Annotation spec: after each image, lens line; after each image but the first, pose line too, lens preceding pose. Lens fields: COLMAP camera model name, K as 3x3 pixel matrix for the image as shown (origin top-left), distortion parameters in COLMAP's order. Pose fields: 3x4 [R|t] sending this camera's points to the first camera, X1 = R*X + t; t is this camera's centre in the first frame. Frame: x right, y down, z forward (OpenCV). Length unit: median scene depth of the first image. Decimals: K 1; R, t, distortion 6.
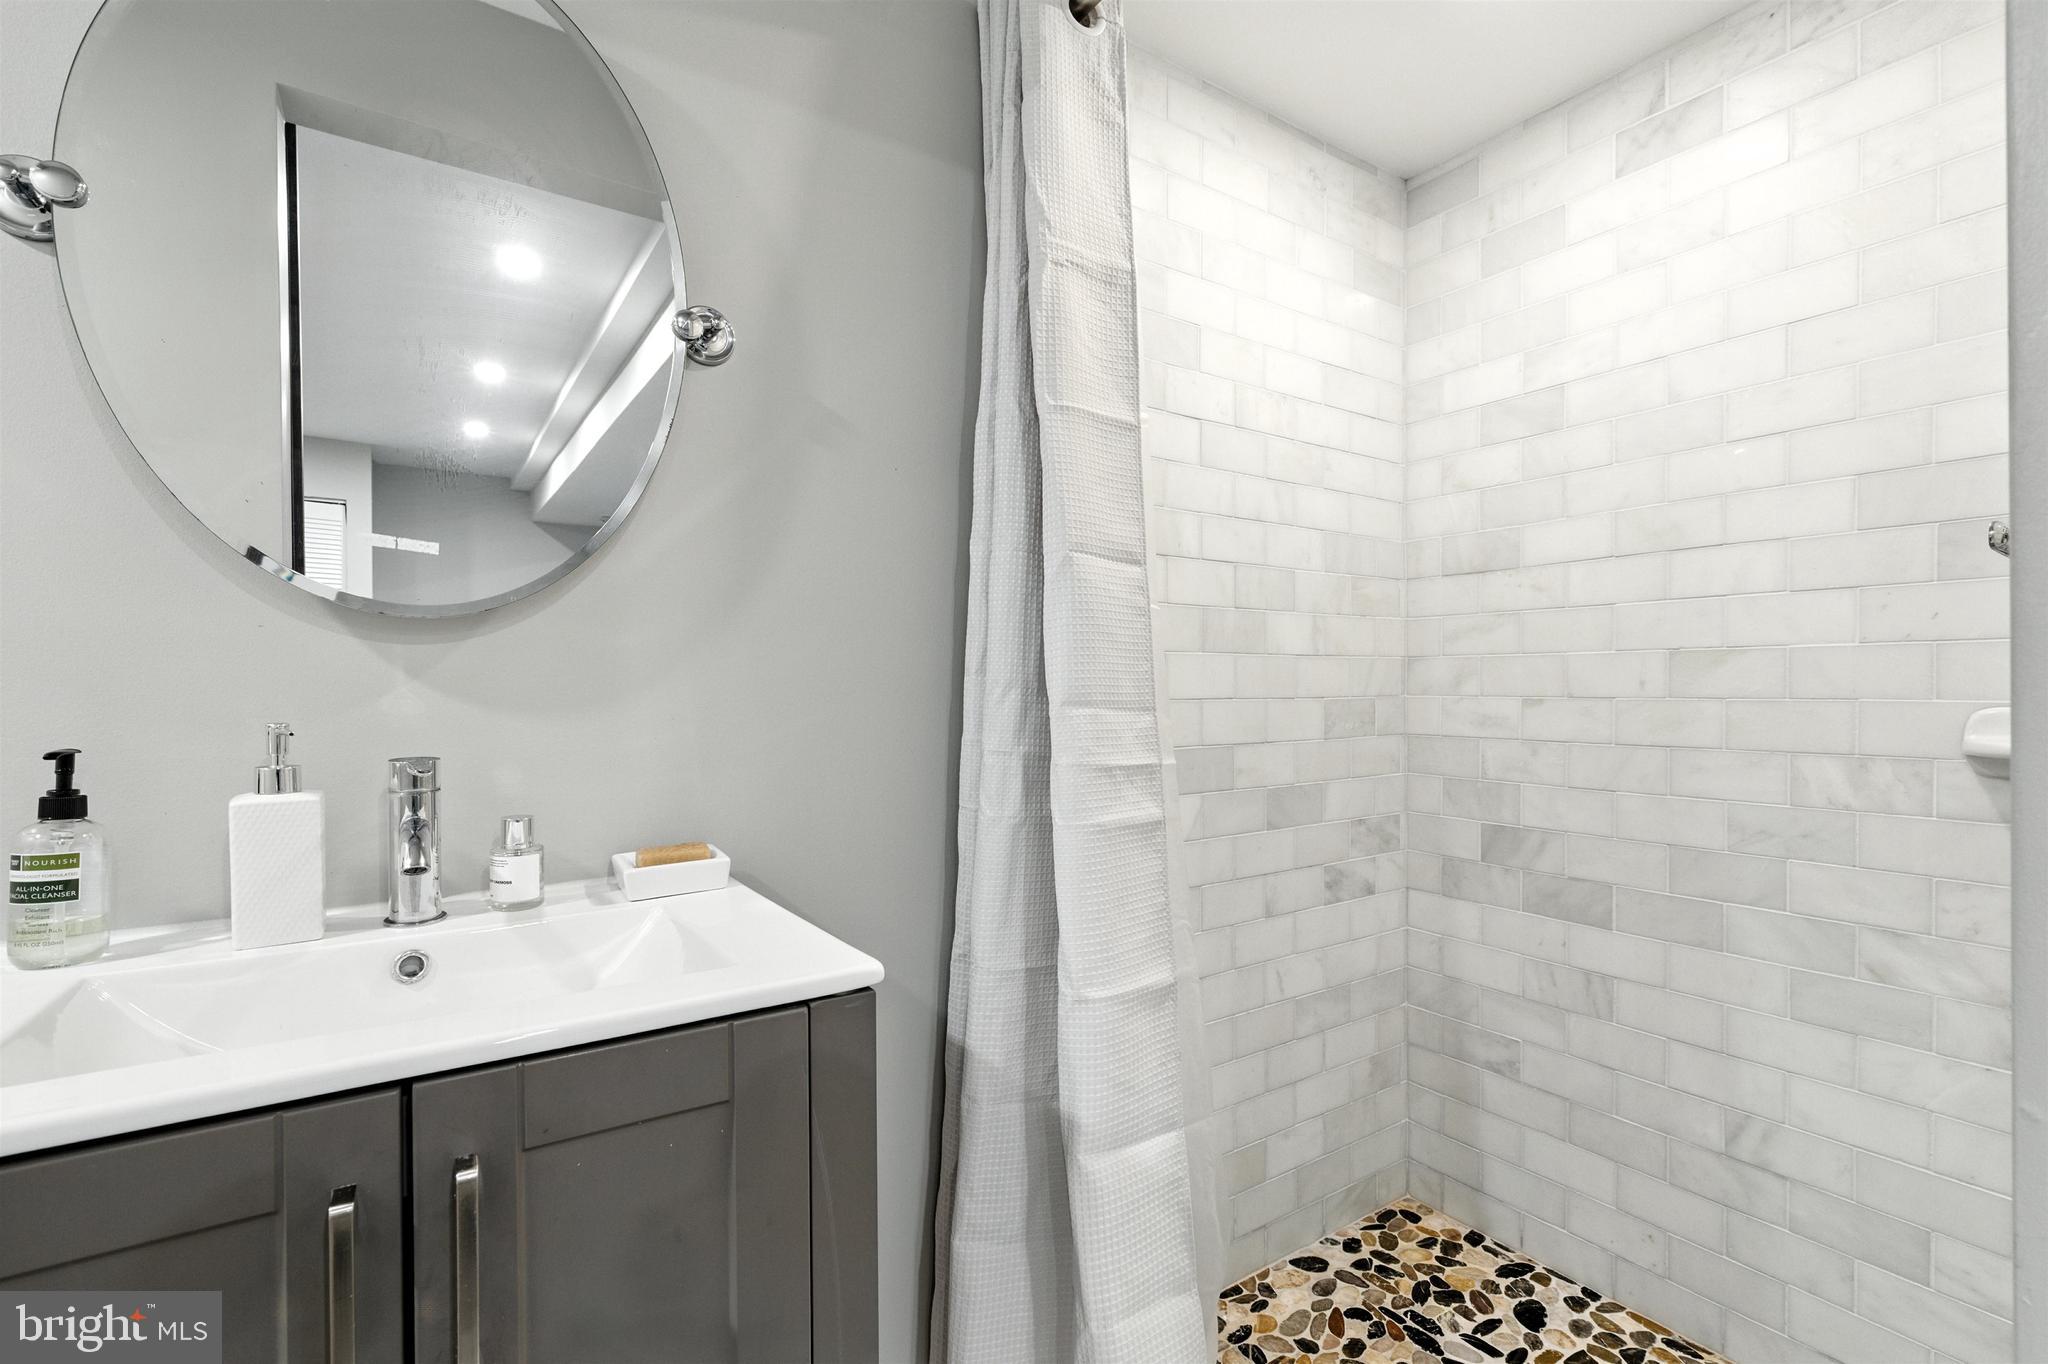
lens RADIAL K [[939.9, 0, 1024.0], [0, 939.9, 682.0], [0, 0, 1]] dist [-0.004031, -0.000364]
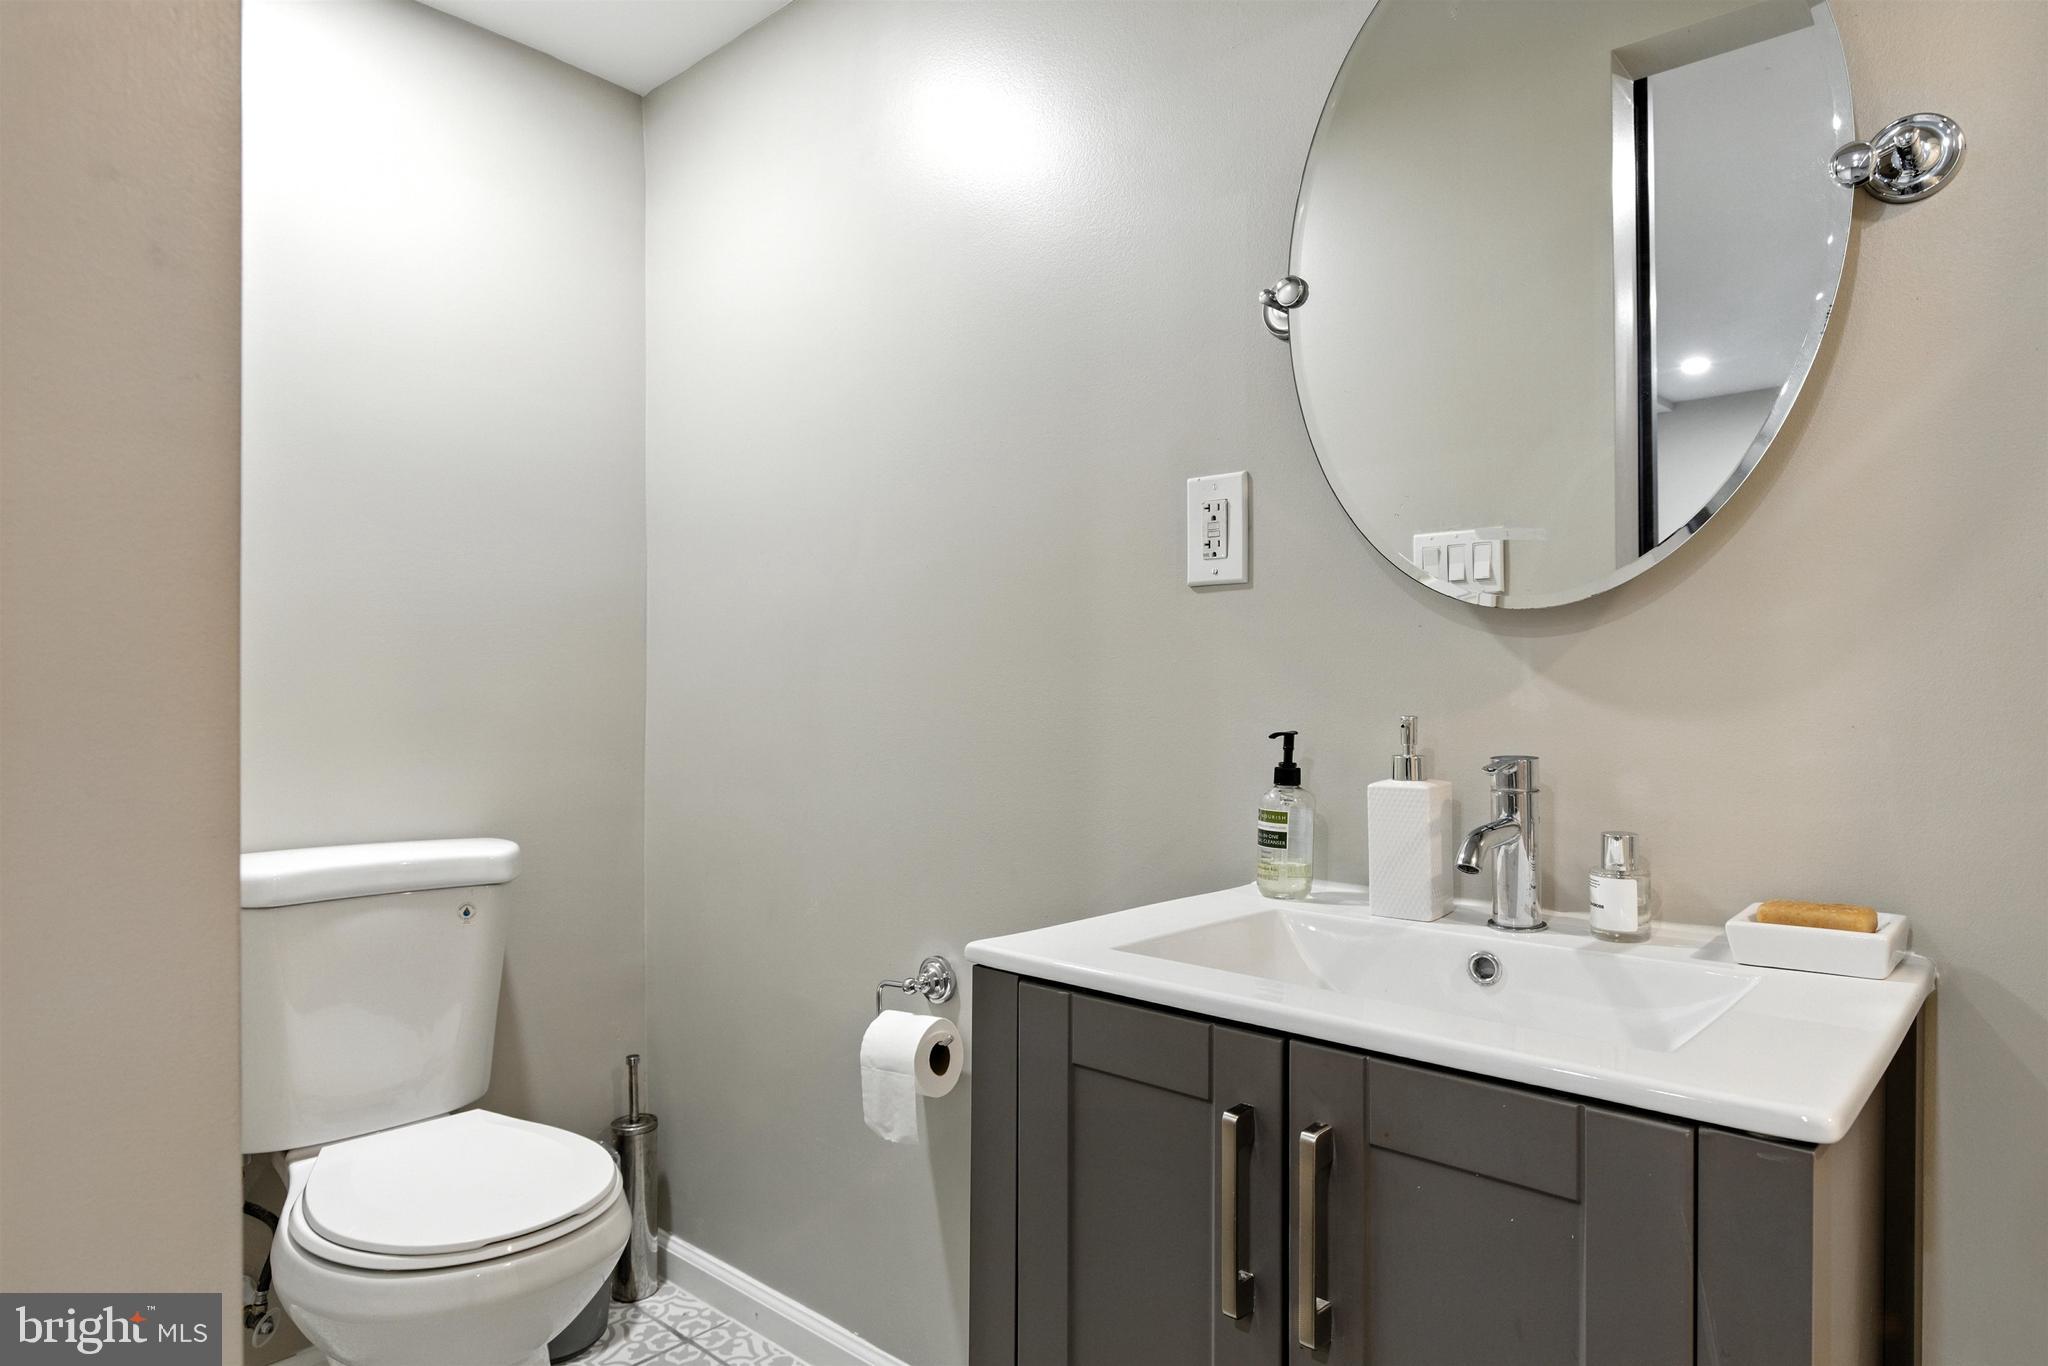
lens RADIAL K [[1186.0, 0, 1024.0], [0, 1186.0, 683.0], [0, 0, 1]] dist [-0.021100, -0.000471]
pose [[0.232484, 0.000478, -0.972600, 0.420622], [0.007021, 0.999973, 0.002170, -0.000494], [0.972575, -0.007333, 0.232475, 0.240029]]
